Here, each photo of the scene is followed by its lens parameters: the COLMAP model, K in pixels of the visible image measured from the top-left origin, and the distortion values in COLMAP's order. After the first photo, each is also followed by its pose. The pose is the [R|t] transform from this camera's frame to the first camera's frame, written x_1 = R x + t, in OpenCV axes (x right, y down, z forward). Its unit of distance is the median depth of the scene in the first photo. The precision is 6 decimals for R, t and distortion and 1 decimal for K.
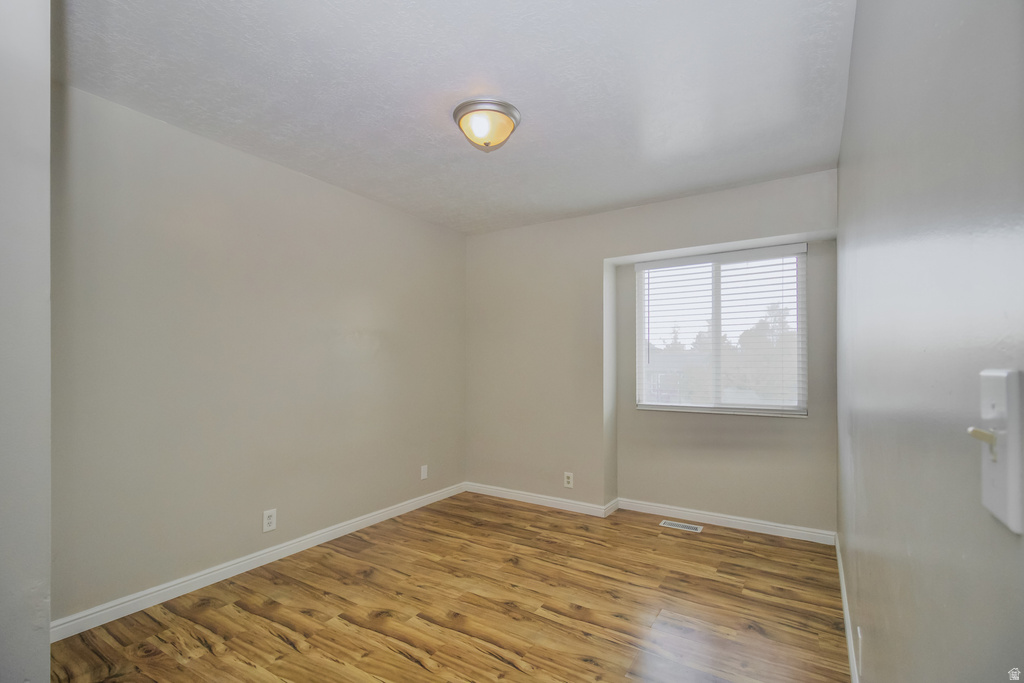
lens RADIAL K [[472.2, 0, 514.3], [0, 472.2, 348.7], [0, 0, 1]] dist [0.018986, -0.000755]
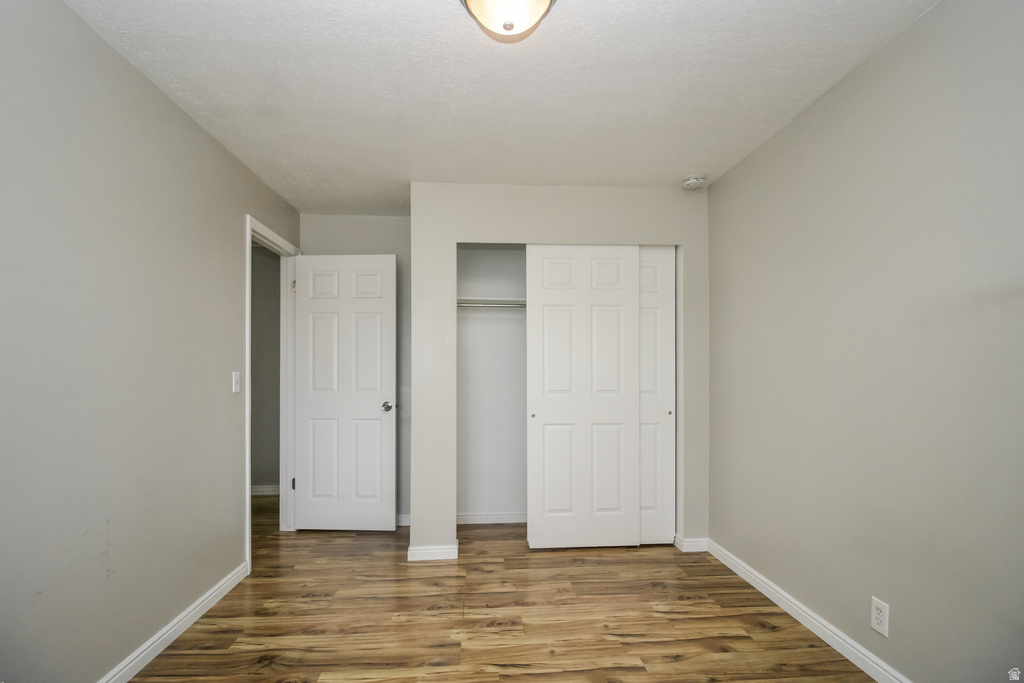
lens RADIAL K [[472.2, 0, 506.9], [0, 472.2, 375.4], [0, 0, 1]] dist [0.018986, -0.000755]
pose [[-0.799813, 0.008699, -0.600187, 0.362646], [0.029725, 0.999242, -0.025130, 0.053930], [0.599513, -0.037940, -0.799465, 1.673626]]
